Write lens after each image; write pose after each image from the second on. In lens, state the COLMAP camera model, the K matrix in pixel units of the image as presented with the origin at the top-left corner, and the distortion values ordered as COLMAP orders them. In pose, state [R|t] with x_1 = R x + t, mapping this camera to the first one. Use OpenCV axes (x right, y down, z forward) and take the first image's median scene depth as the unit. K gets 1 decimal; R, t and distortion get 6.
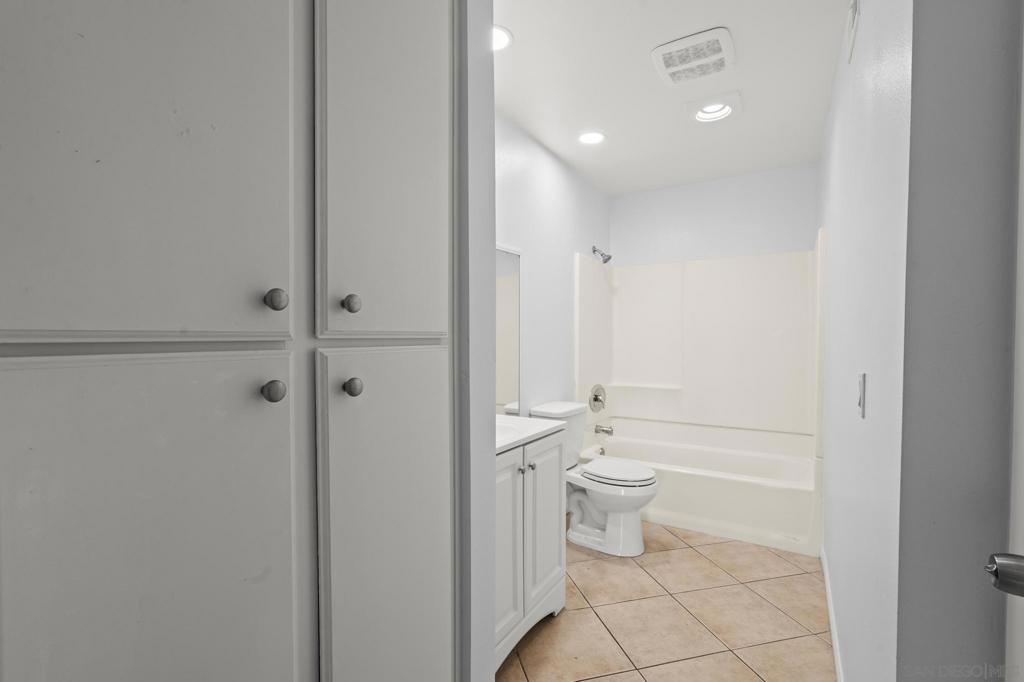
lens RADIAL K [[458.7, 0, 515.1], [0, 458.7, 342.5], [0, 0, 1]] dist [-0.003755, 0.000411]
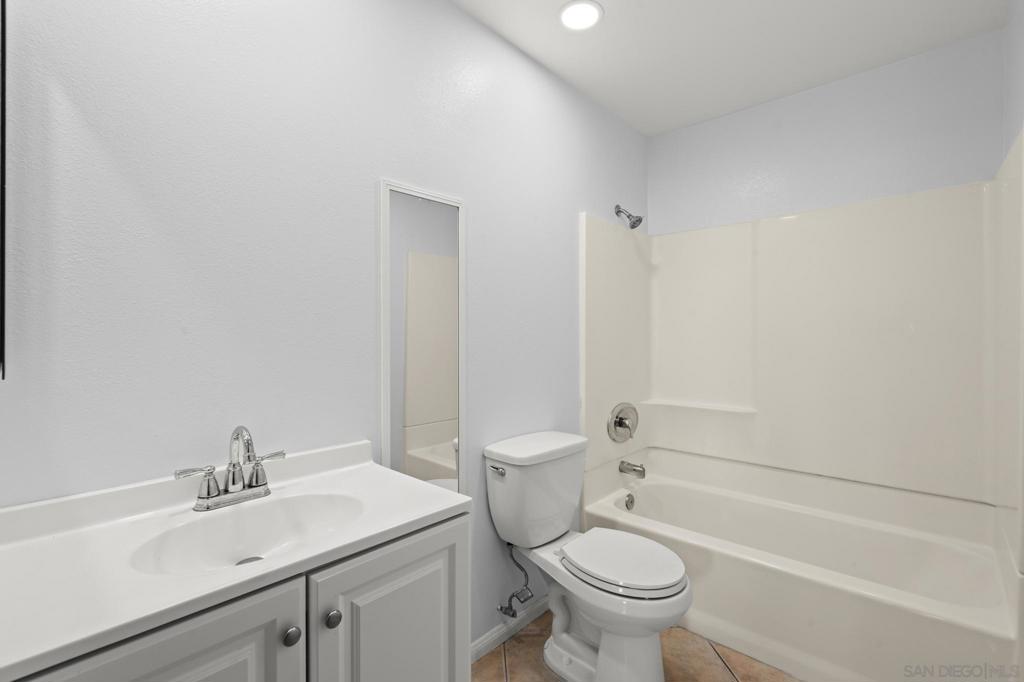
lens RADIAL K [[458.7, 0, 508.6], [0, 458.7, 337.8], [0, 0, 1]] dist [-0.003755, 0.000411]
pose [[0.981037, -0.002663, -0.193805, 0.148068], [0.001735, 0.999986, -0.004958, -0.004199], [0.193815, 0.004528, 0.981028, 0.288843]]
